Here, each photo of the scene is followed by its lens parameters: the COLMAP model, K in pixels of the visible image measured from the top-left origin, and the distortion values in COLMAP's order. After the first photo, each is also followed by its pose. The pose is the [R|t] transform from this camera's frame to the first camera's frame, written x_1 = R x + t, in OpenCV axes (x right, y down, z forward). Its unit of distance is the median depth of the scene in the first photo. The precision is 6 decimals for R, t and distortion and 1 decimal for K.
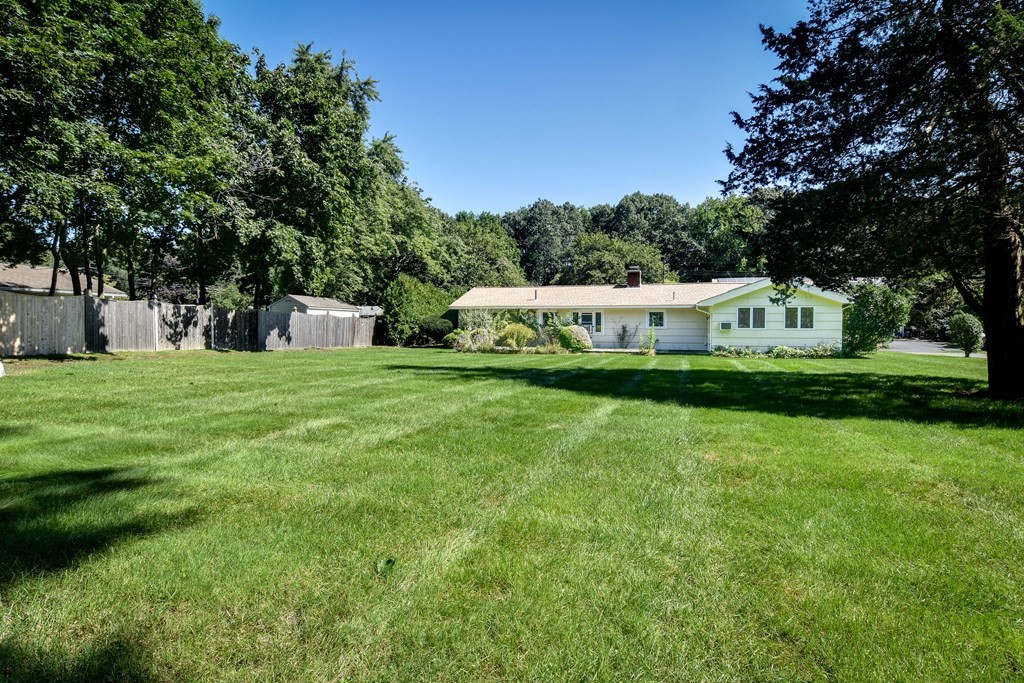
lens RADIAL K [[560.2, 0, 498.6], [0, 560.2, 329.0], [0, 0, 1]] dist [-0.000848, -0.002913]
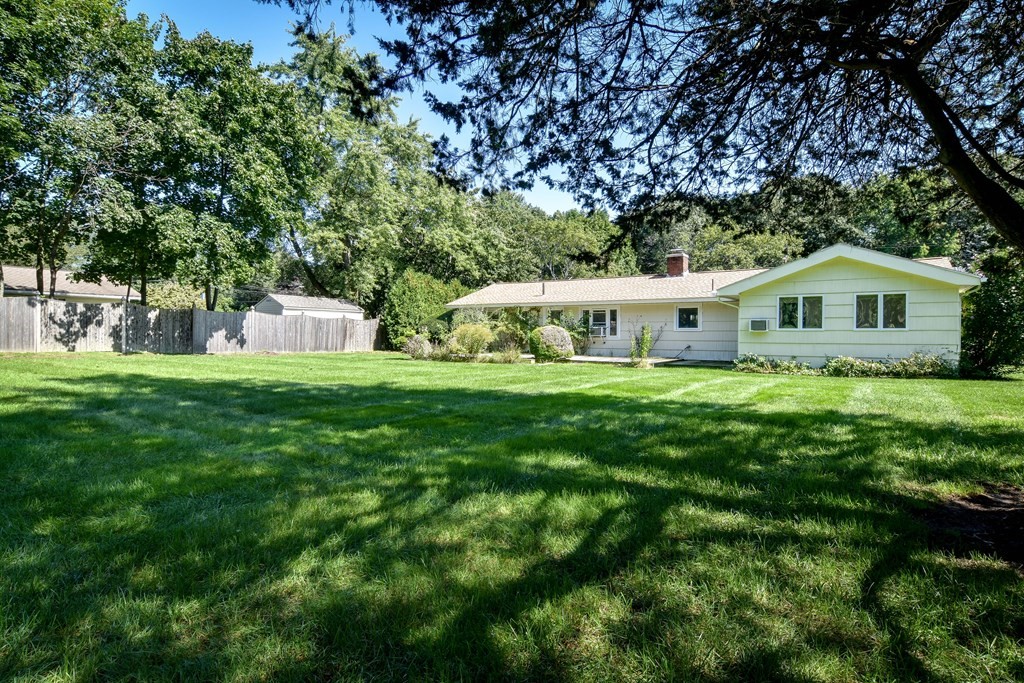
lens RADIAL K [[560.2, 0, 498.6], [0, 560.2, 329.0], [0, 0, 1]] dist [-0.000848, -0.002913]
pose [[0.957335, -0.000762, -0.288980, 0.303136], [-0.003436, 0.999896, -0.014020, 0.009316], [0.288961, 0.014415, 0.957232, 0.277355]]
